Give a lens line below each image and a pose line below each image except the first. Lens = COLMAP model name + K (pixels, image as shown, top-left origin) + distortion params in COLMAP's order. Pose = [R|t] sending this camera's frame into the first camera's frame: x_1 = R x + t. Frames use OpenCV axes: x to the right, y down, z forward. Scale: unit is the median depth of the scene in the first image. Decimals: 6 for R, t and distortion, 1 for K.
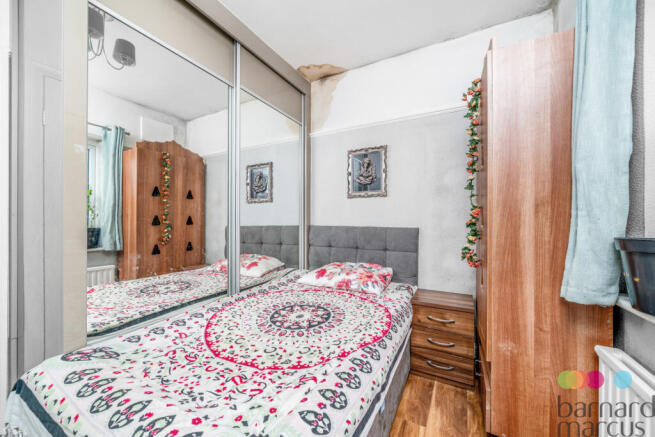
lens RADIAL K [[244.1, 0, 326.6], [0, 244.1, 221.5], [0, 0, 1]] dist [-0.003185, -0.000274]
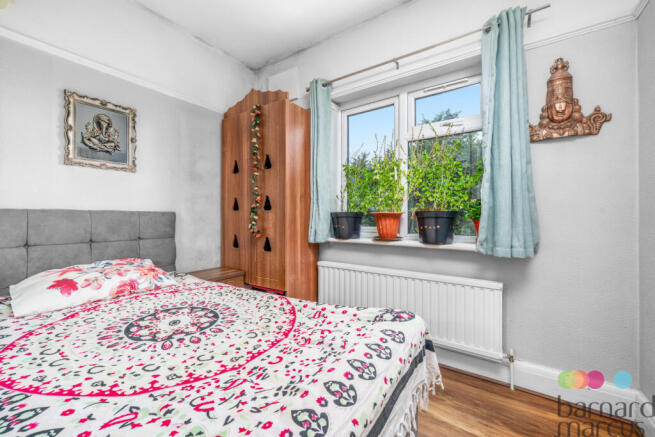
lens RADIAL K [[256.3, 0, 325.1], [0, 256.3, 213.9], [0, 0, 1]] dist [-0.000993, -0.000196]
pose [[0.138639, -0.001193, 0.990342, -0.899617], [0.000105, 0.999999, 0.001190, 0.057169], [-0.990343, -0.000061, 0.138639, 0.469080]]
